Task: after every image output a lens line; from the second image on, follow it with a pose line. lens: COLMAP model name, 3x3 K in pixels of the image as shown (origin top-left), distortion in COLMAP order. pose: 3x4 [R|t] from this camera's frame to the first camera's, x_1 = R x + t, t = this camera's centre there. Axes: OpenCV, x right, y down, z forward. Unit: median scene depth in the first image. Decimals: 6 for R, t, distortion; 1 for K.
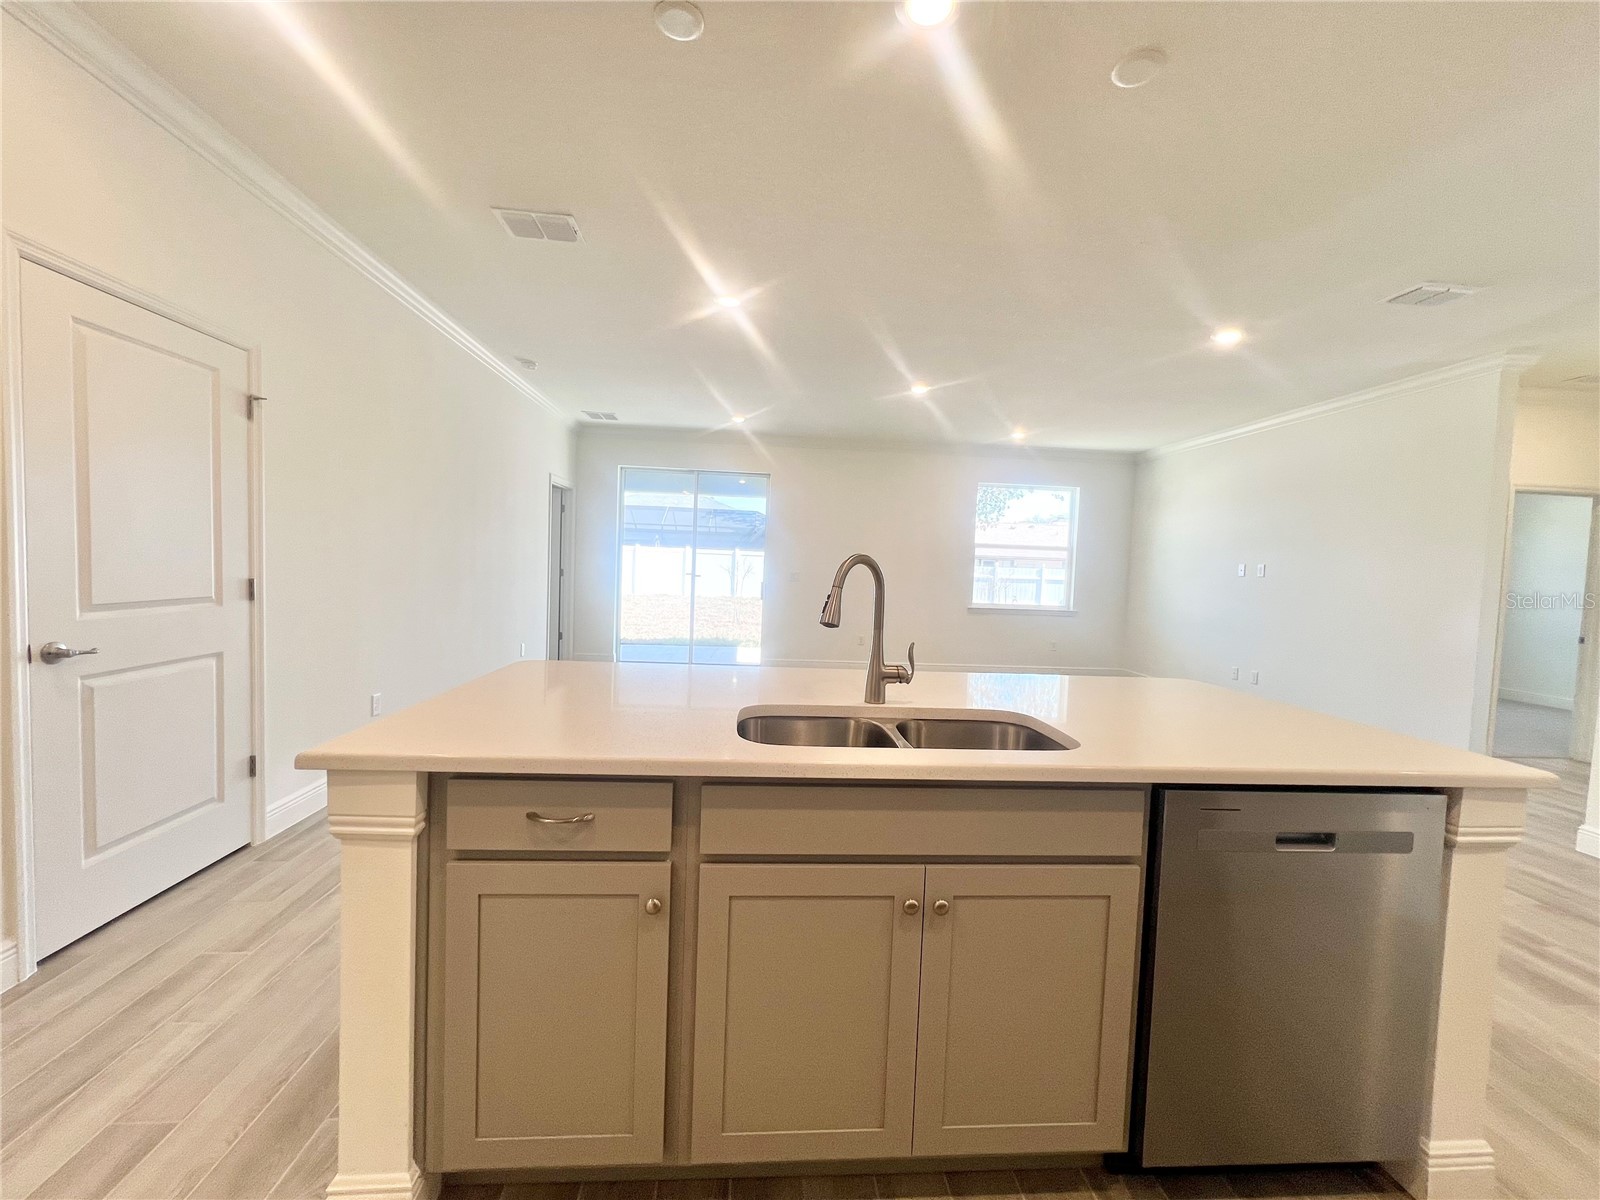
lens RADIAL K [[639.7, 0, 796.3], [0, 639.7, 596.3], [0, 0, 1]] dist [-0.002029, 0.000219]
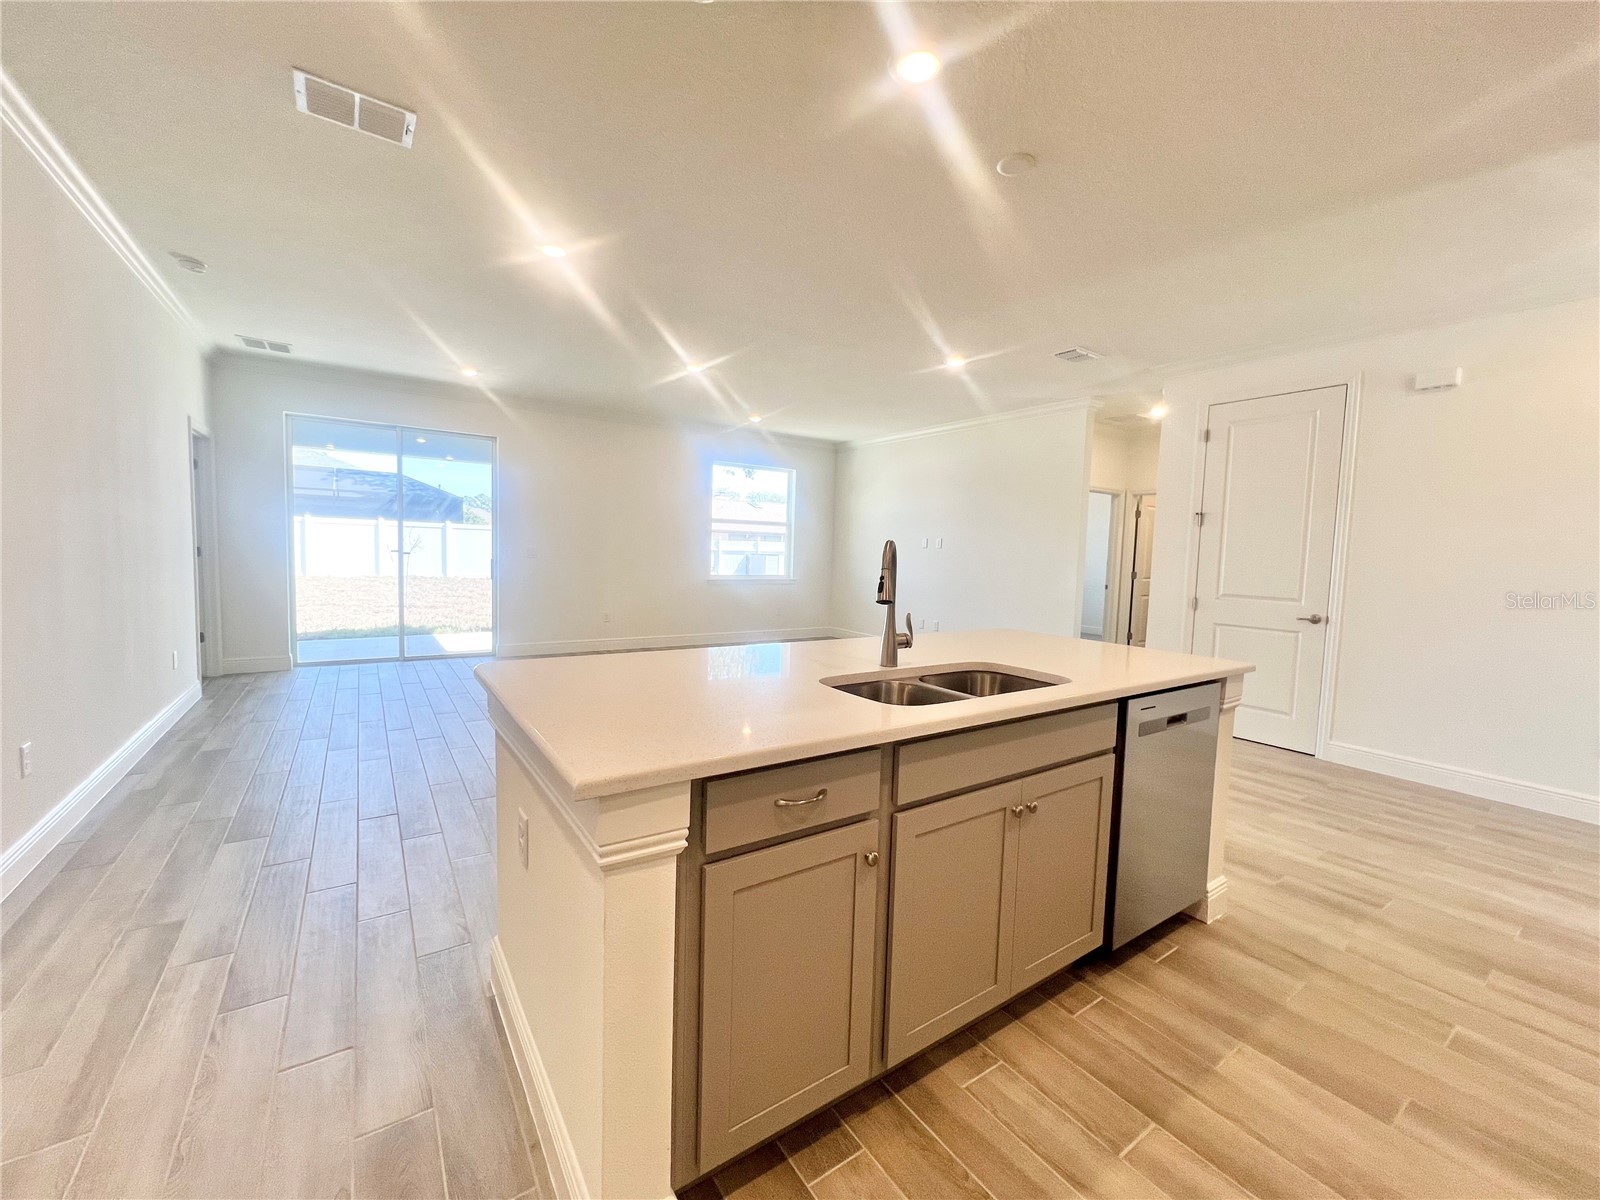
lens RADIAL K [[639.7, 0, 796.3], [0, 639.7, 596.3], [0, 0, 1]] dist [-0.002029, 0.000219]
pose [[0.865272, -0.048864, 0.498916, -0.187885], [0.026073, 0.998278, 0.052553, -0.008909], [-0.500625, -0.032465, 0.865055, 0.022275]]
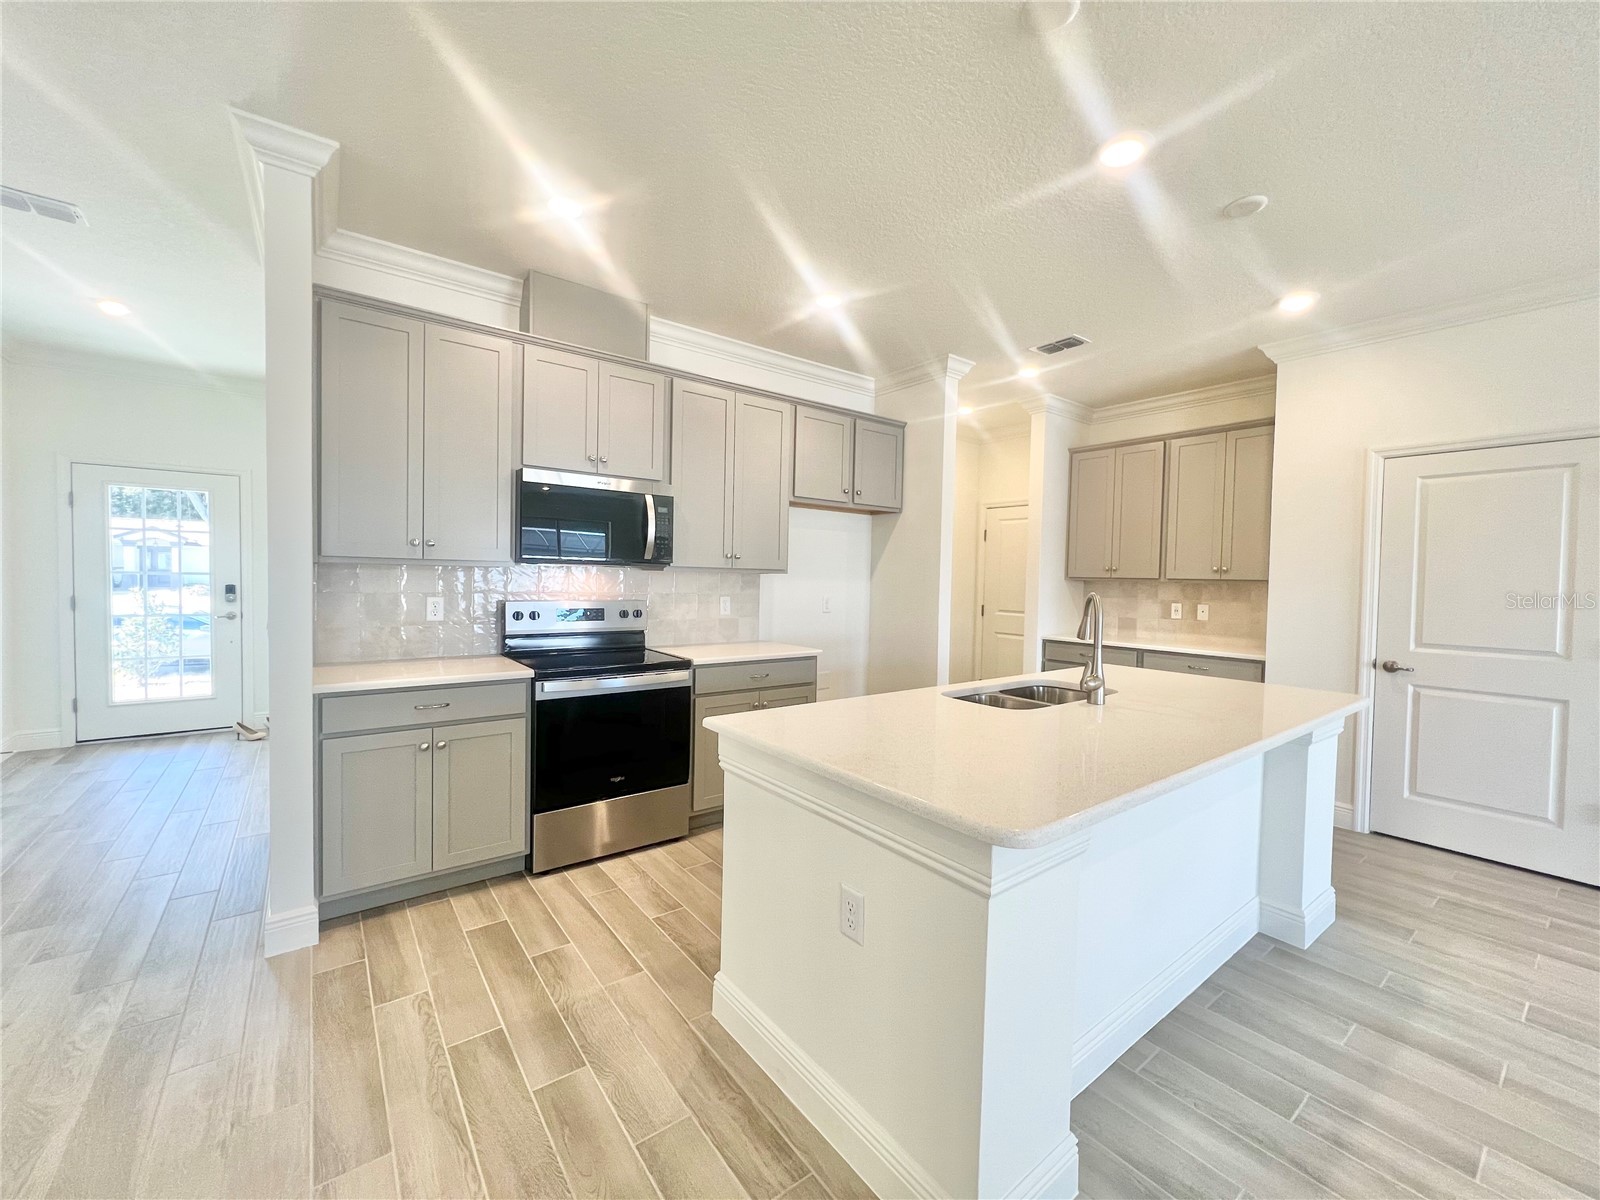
lens RADIAL K [[639.7, 0, 796.3], [0, 639.7, 596.3], [0, 0, 1]] dist [-0.002029, 0.000219]
pose [[-0.835952, -0.039395, -0.547386, 0.427135], [-0.079600, 0.995577, 0.049912, -0.022508], [0.542999, 0.085296, -0.835390, 0.543150]]
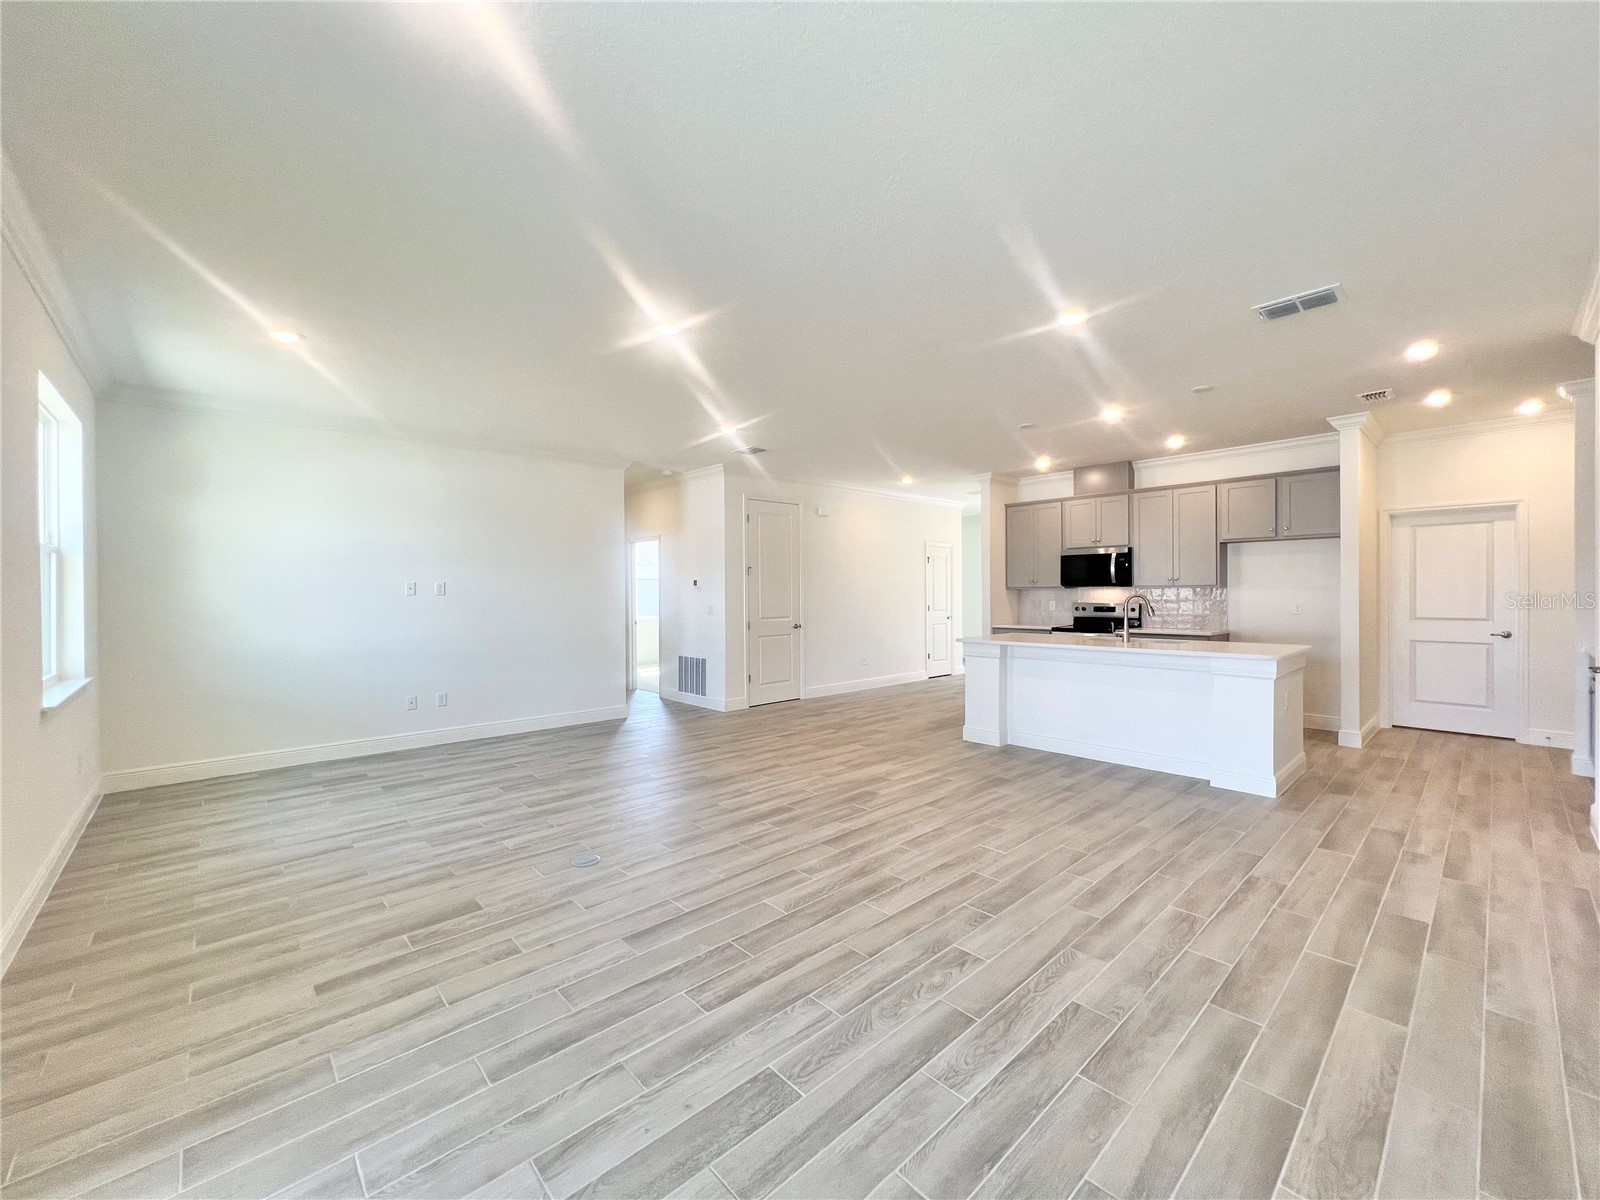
lens RADIAL K [[639.7, 0, 796.3], [0, 639.7, 596.3], [0, 0, 1]] dist [-0.002029, 0.000219]
pose [[-0.618342, -0.039131, 0.784935, -0.397024], [0.020906, 0.997587, 0.066201, -0.088138], [-0.785631, 0.057345, -0.616032, 1.263200]]
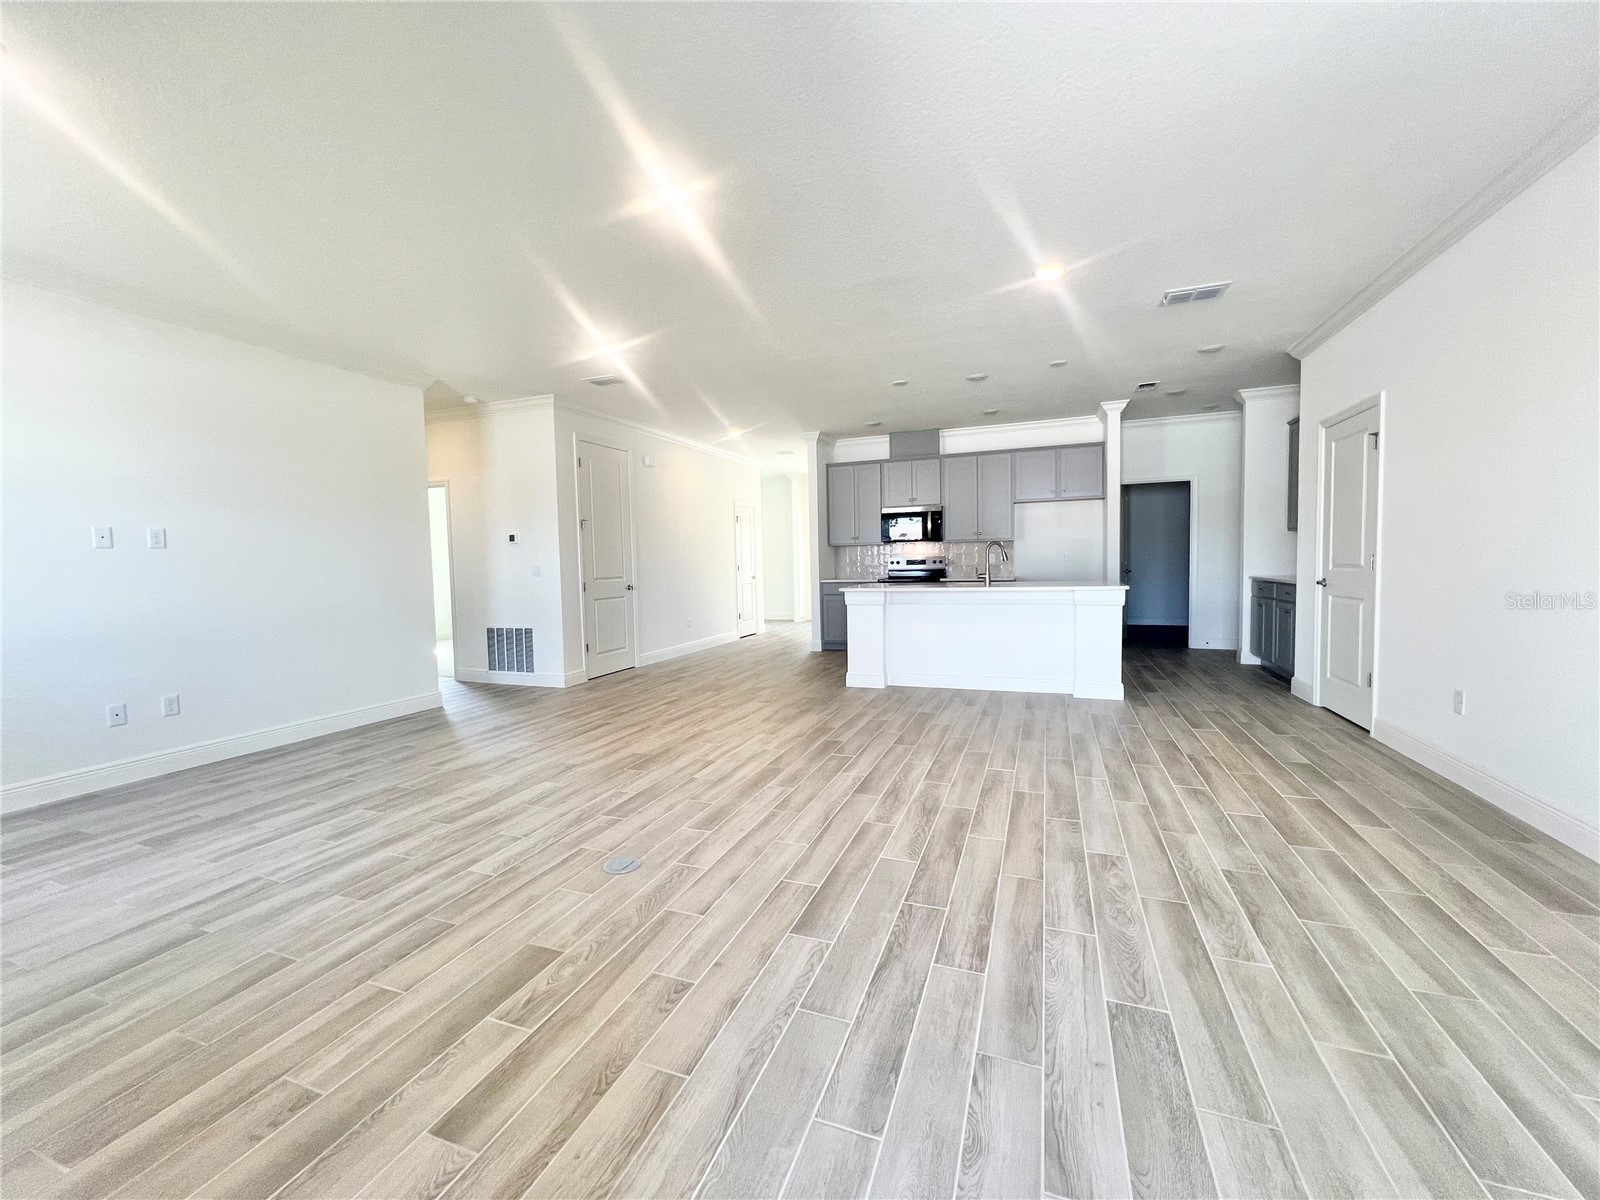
lens RADIAL K [[639.7, 0, 796.3], [0, 639.7, 596.3], [0, 0, 1]] dist [-0.002029, 0.000219]
pose [[-0.903545, -0.042227, 0.426407, -0.129654], [0.008267, 0.993229, 0.115876, -0.055269], [-0.428413, 0.108224, -0.897078, 1.403390]]
